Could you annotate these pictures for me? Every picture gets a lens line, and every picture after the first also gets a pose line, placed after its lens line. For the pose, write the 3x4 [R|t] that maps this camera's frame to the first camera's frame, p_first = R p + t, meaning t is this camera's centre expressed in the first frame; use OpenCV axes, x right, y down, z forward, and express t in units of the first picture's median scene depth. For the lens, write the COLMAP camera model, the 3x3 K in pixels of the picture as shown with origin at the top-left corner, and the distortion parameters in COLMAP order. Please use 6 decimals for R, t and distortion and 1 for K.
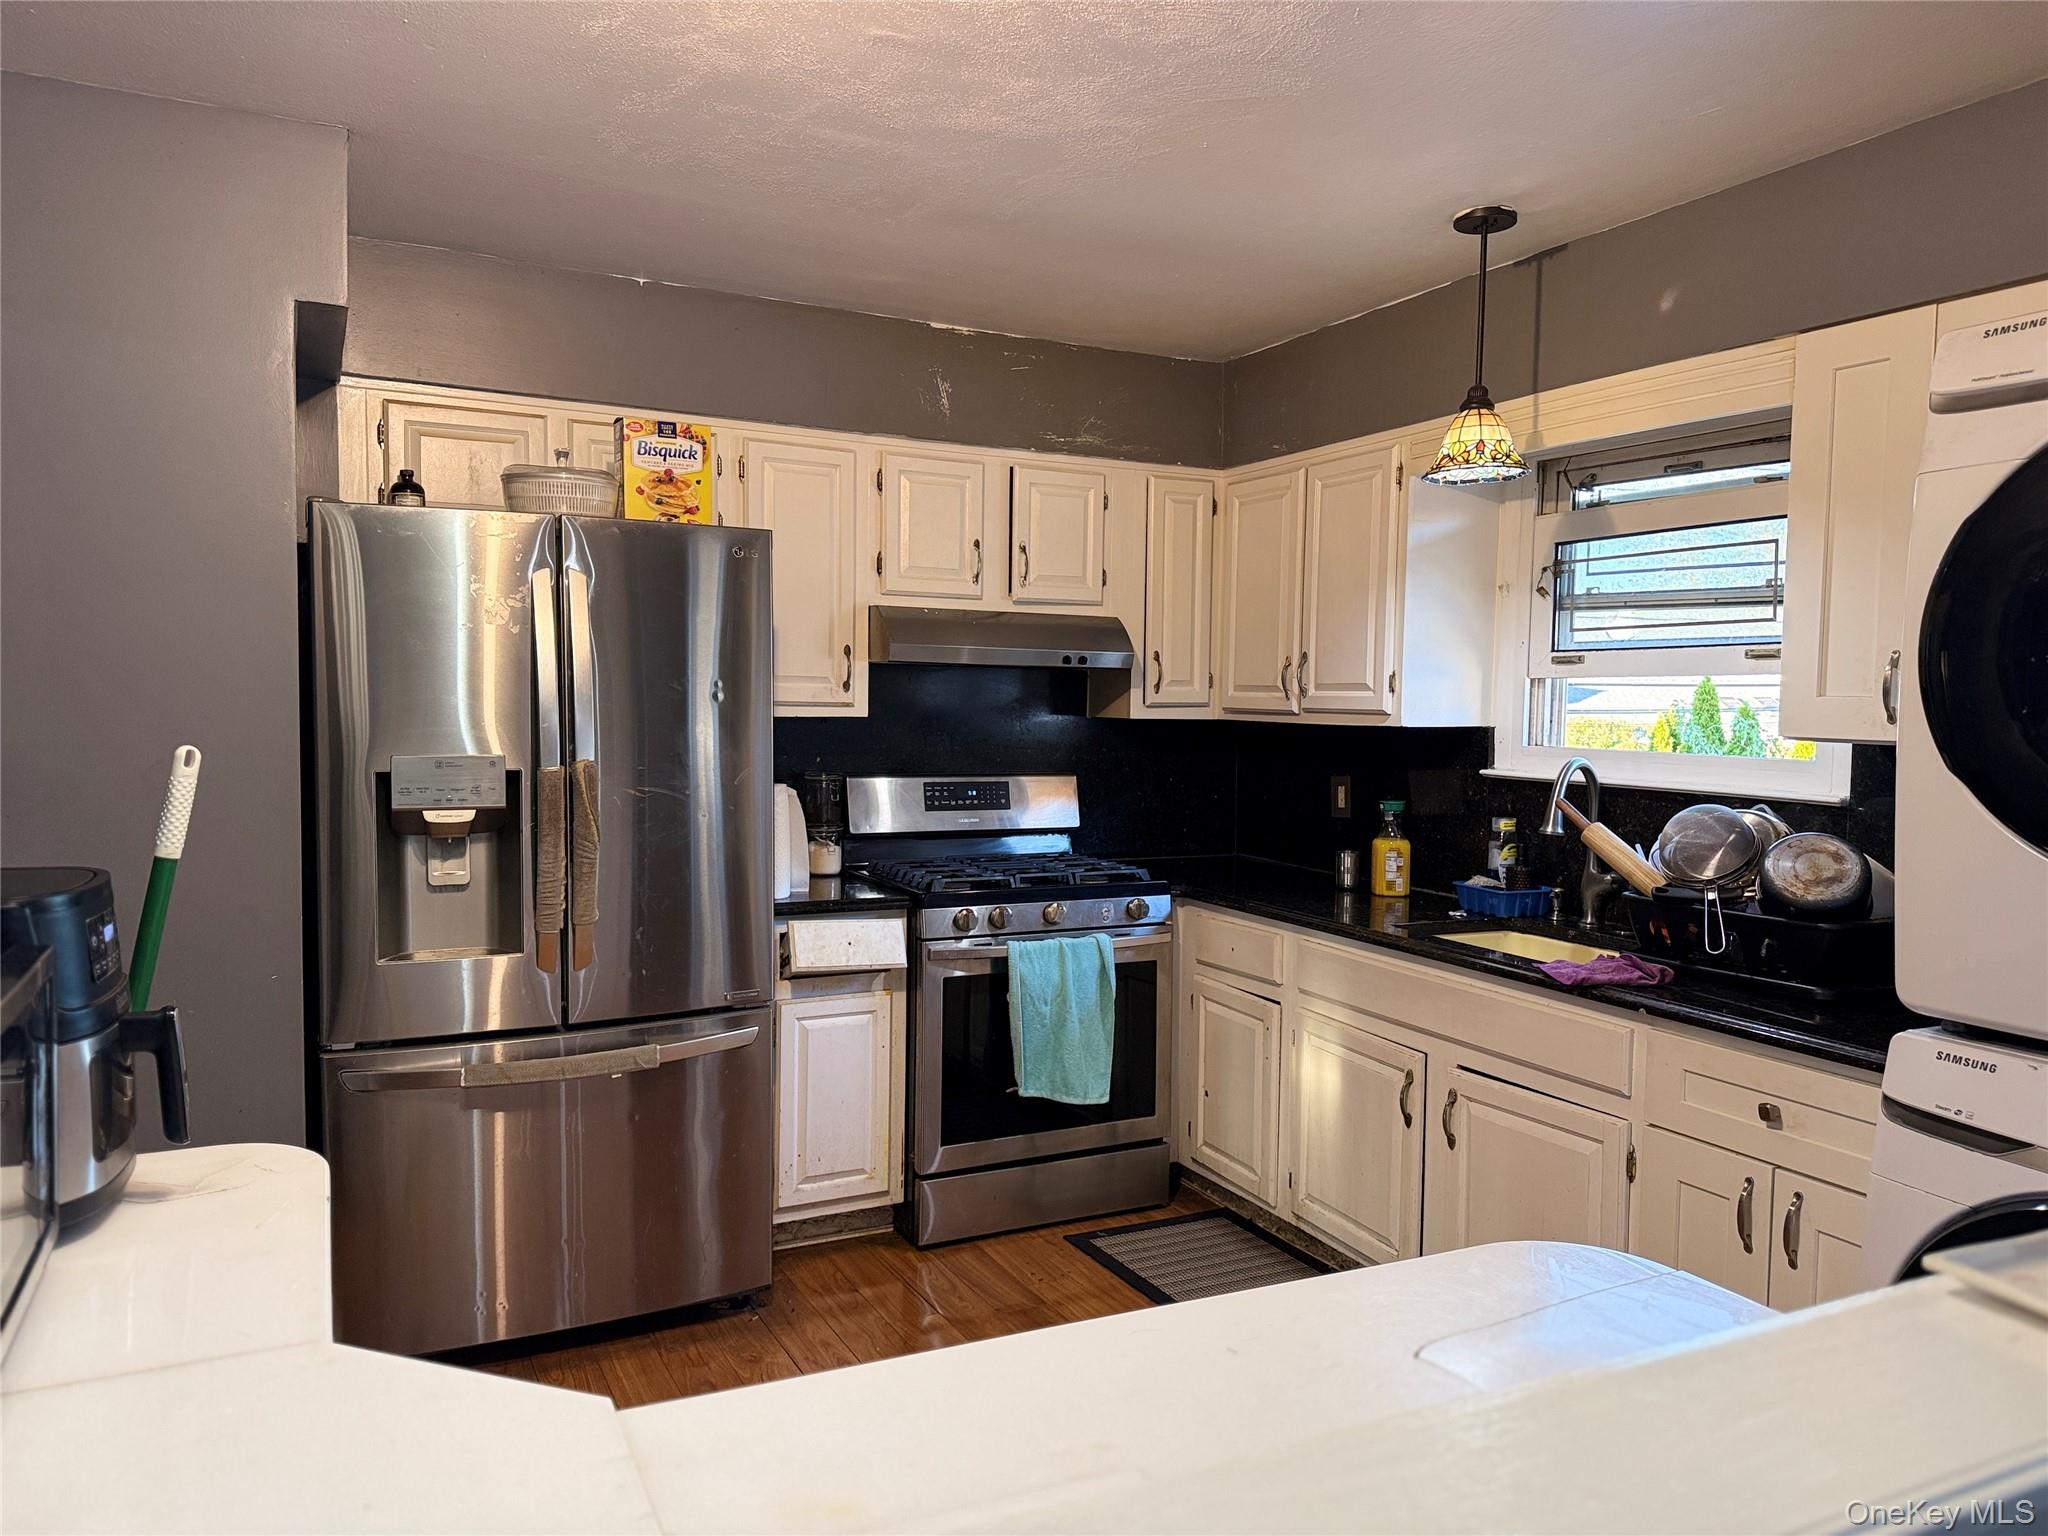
lens RADIAL K [[1439.3, 0, 1024.0], [0, 1439.3, 768.0], [0, 0, 1]] dist [0.108629, -0.093701]
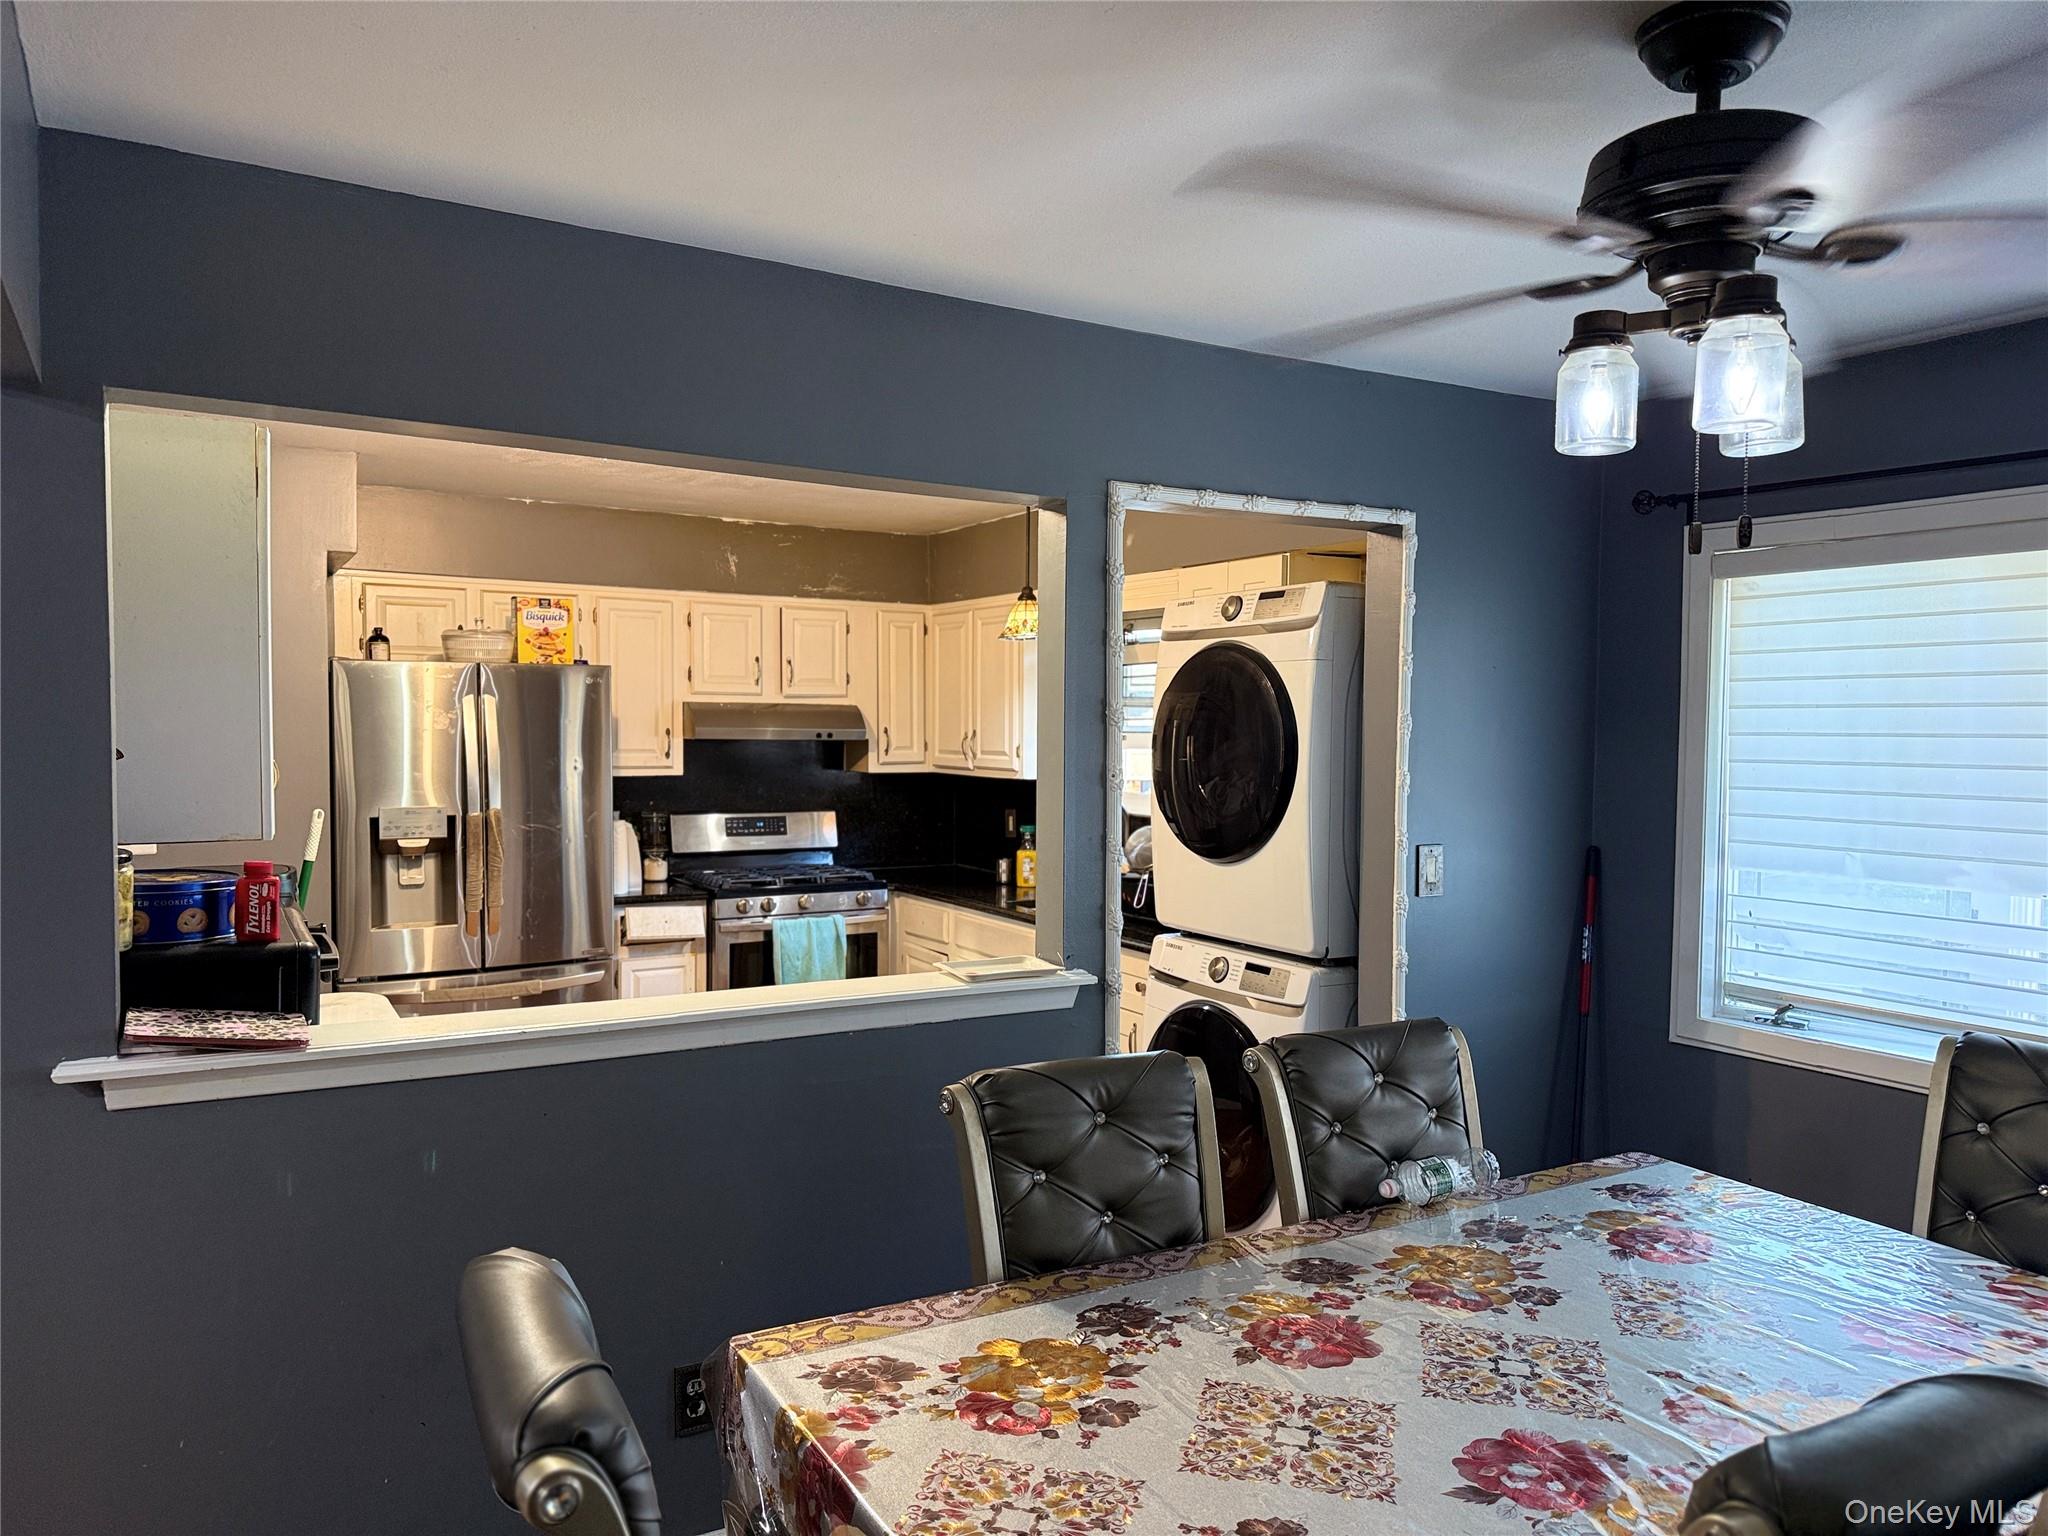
lens RADIAL K [[1439.3, 0, 1024.0], [0, 1439.3, 768.0], [0, 0, 1]] dist [0.108629, -0.093701]
pose [[0.997363, -0.010038, 0.071878, 0.149278], [0.011446, 0.999750, -0.019205, -0.010336], [-0.071667, 0.019977, 0.997229, -0.577986]]
